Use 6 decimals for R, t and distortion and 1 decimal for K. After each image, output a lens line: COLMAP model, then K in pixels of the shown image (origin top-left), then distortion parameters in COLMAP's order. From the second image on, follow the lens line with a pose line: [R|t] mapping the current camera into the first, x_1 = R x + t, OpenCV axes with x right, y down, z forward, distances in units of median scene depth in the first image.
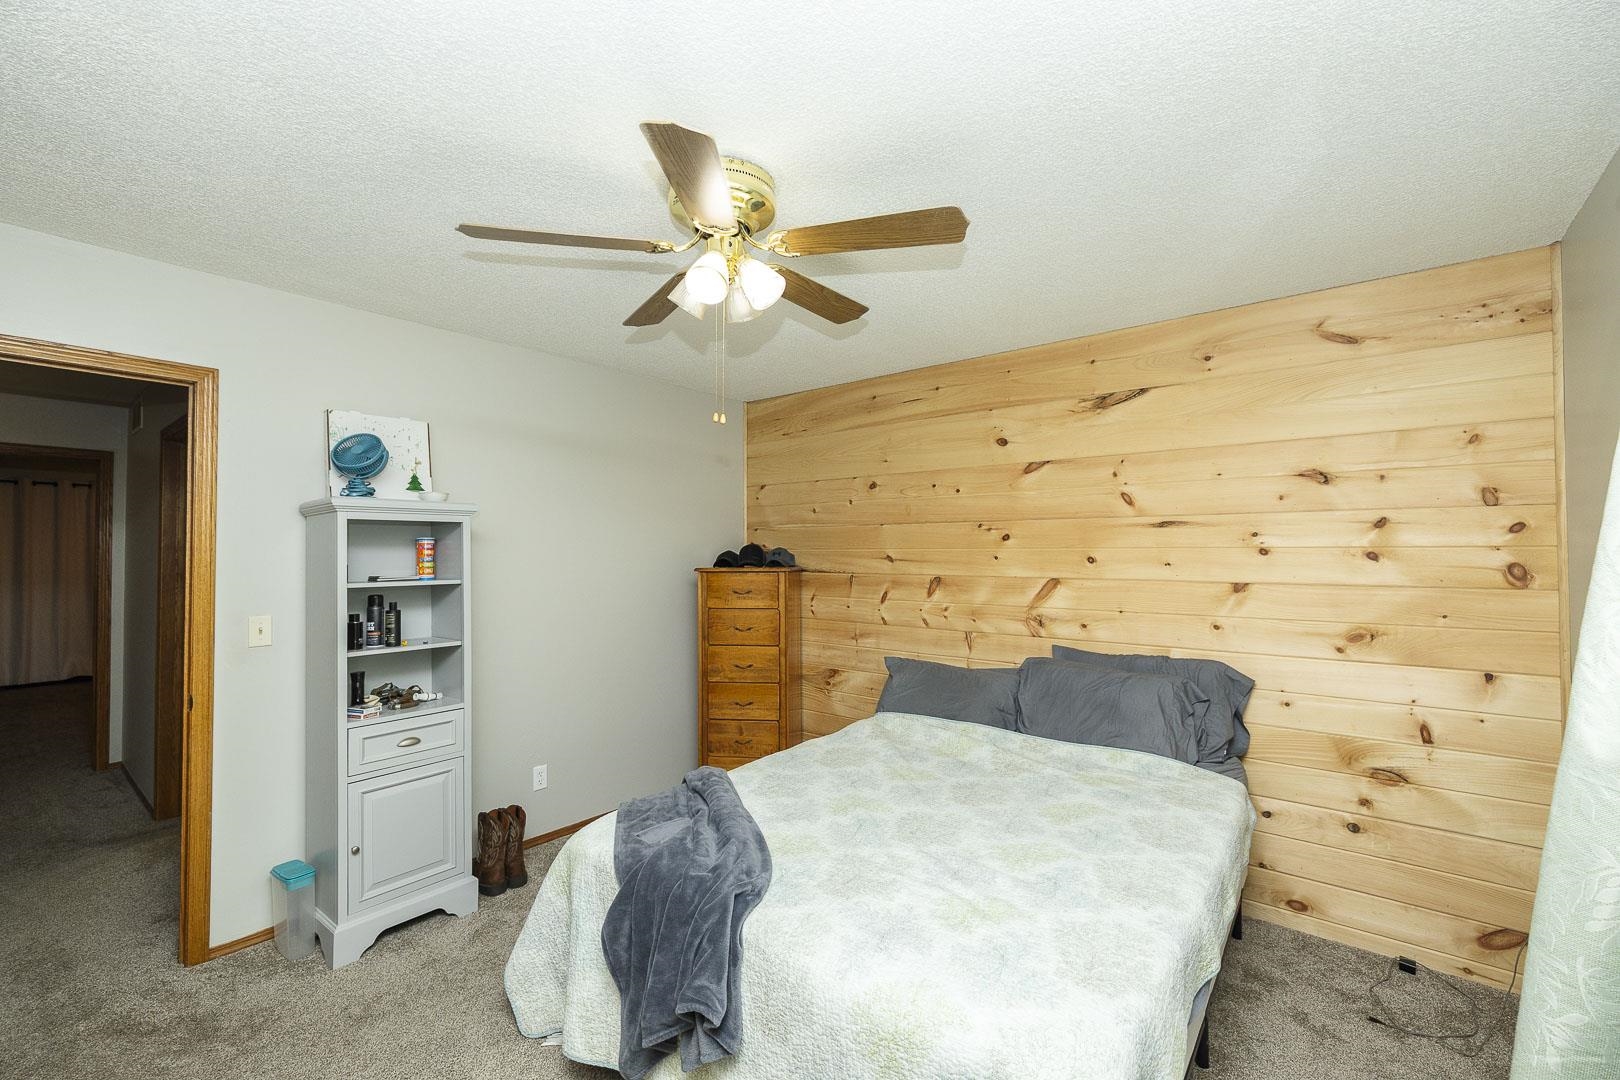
lens RADIAL K [[675.6, 0, 812.2], [0, 675.6, 543.9], [0, 0, 1]] dist [-0.002758, -0.000321]
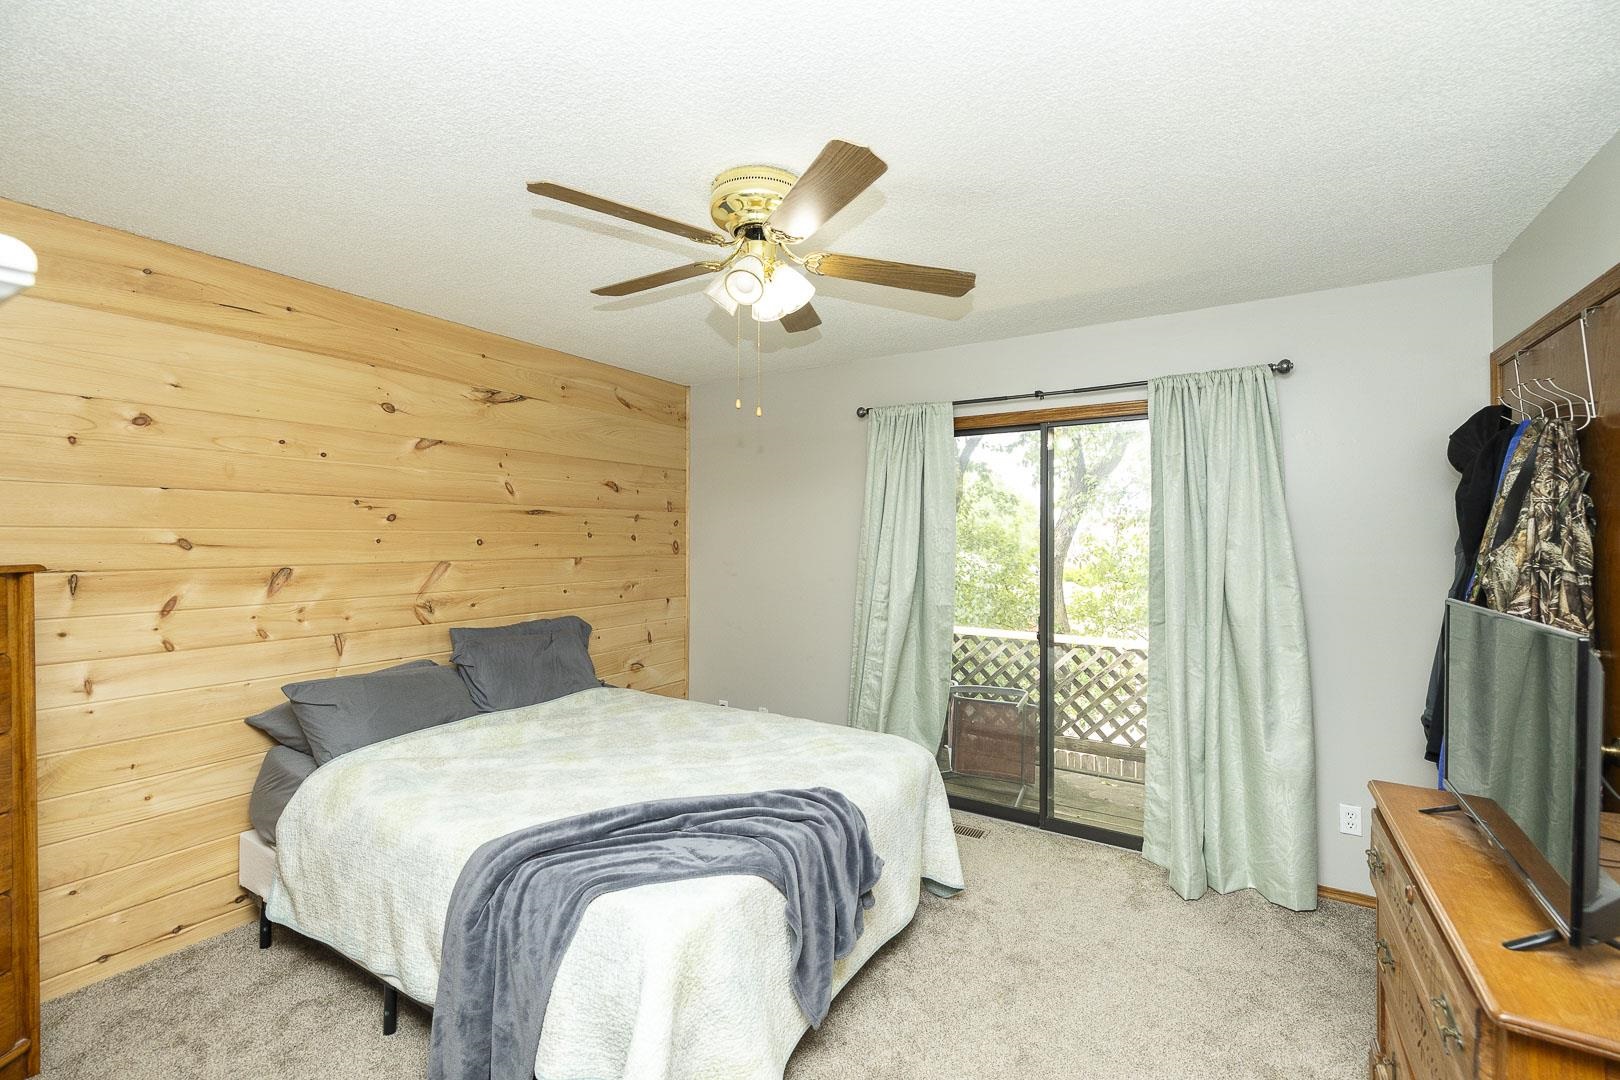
lens RADIAL K [[675.6, 0, 804.1], [0, 675.6, 533.6], [0, 0, 1]] dist [-0.002758, -0.000321]
pose [[-0.111981, 0.005140, 0.993697, -0.743678], [-0.014075, 0.999878, -0.006759, 0.011265], [-0.993611, -0.014743, -0.111895, 0.648524]]
